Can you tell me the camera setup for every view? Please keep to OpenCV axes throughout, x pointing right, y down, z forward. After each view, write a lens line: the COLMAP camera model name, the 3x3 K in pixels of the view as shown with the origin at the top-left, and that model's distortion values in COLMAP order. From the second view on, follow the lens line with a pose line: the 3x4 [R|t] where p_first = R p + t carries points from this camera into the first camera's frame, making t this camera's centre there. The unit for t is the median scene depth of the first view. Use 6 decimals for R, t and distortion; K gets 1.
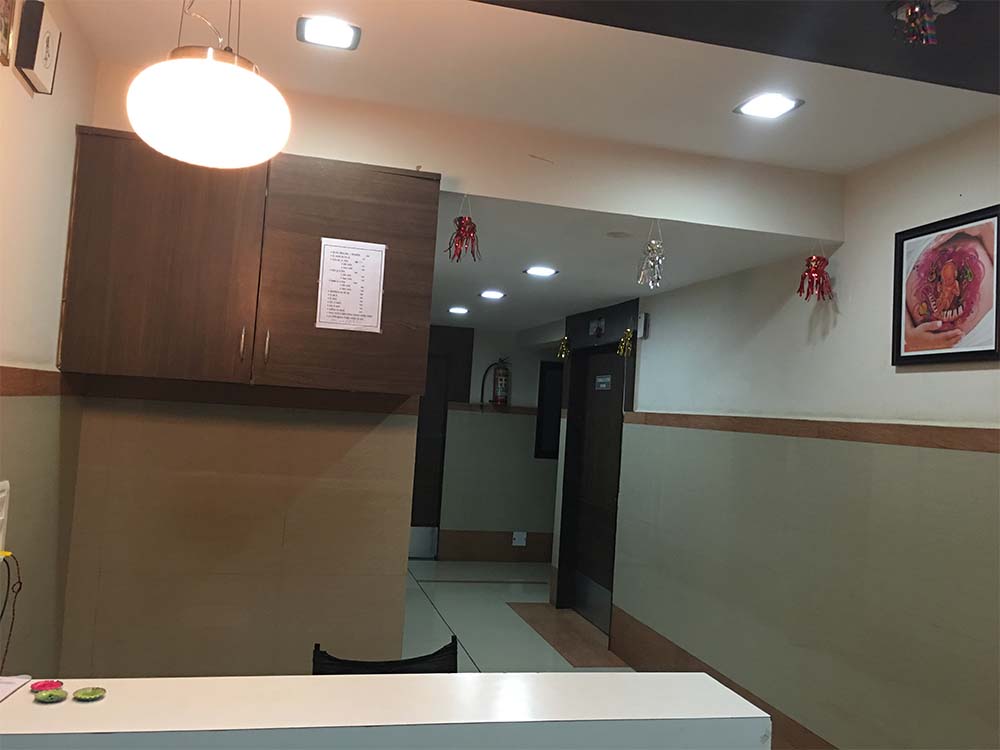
lens RADIAL K [[851.3, 0, 494.0], [0, 851.3, 378.5], [0, 0, 1]] dist [0.014112, -0.013197]
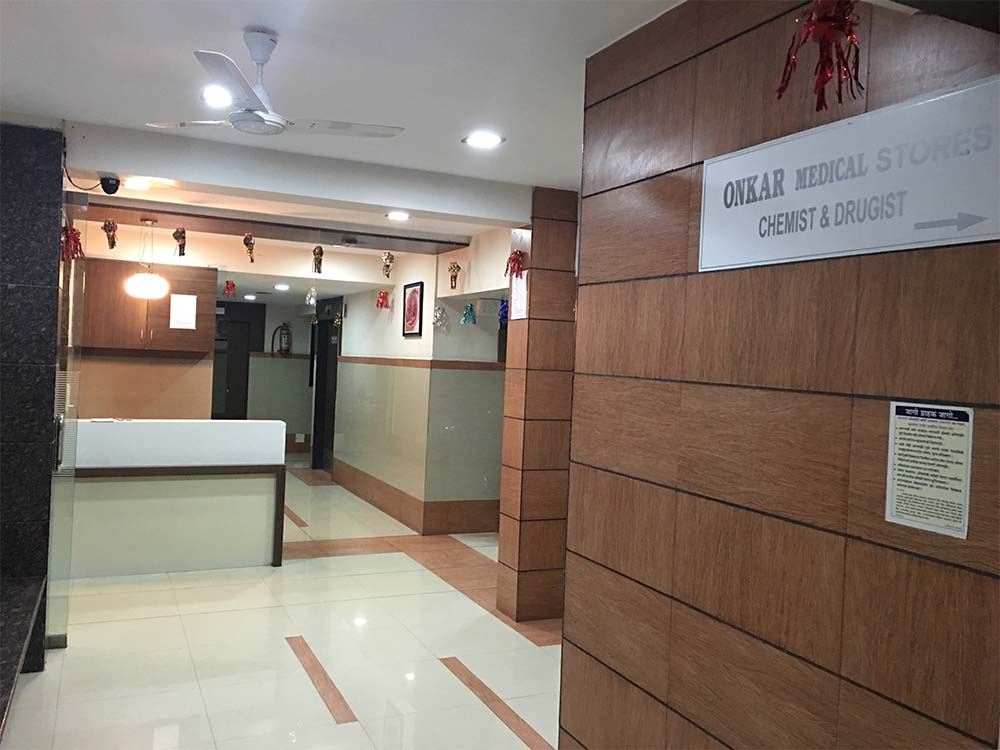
lens RADIAL K [[851.3, 0, 503.9], [0, 851.3, 369.3], [0, 0, 1]] dist [0.014112, -0.013197]
pose [[0.980859, -0.025228, 0.193077, 0.273574], [0.014565, 0.998299, 0.056449, -0.059840], [-0.194173, -0.052556, 0.979558, -1.680003]]
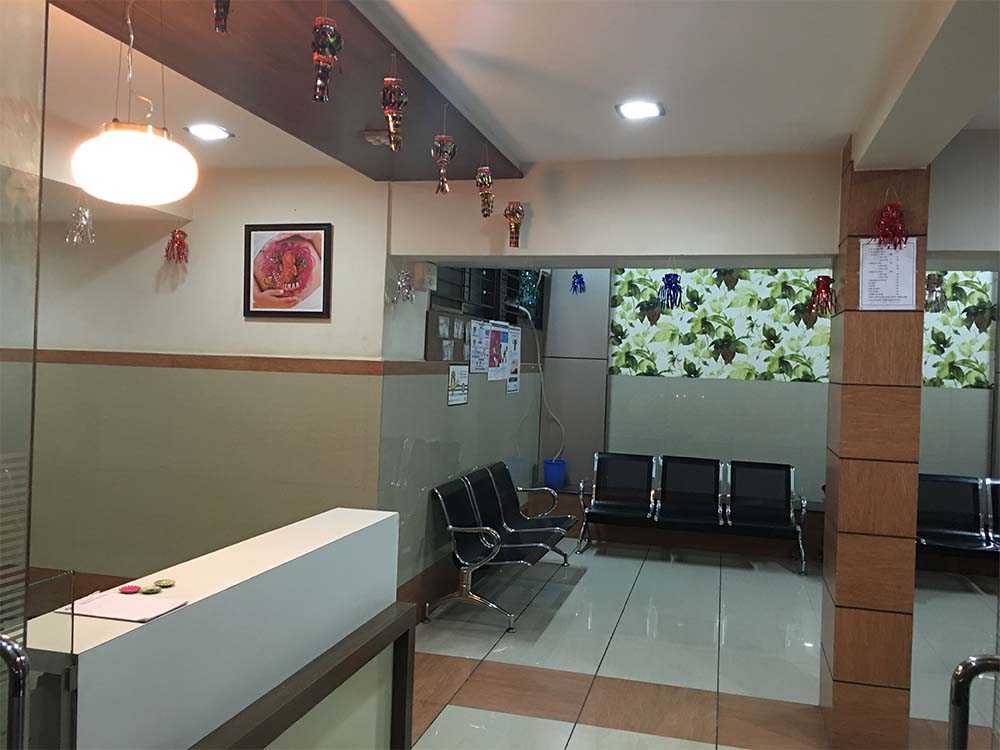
lens RADIAL K [[851.3, 0, 497.5], [0, 851.3, 370.8], [0, 0, 1]] dist [0.014112, -0.013197]
pose [[0.479775, -0.056711, 0.875557, -0.626934], [-0.035693, 0.995821, 0.084059, -0.062897], [-0.876665, -0.071581, 0.475746, -0.082788]]
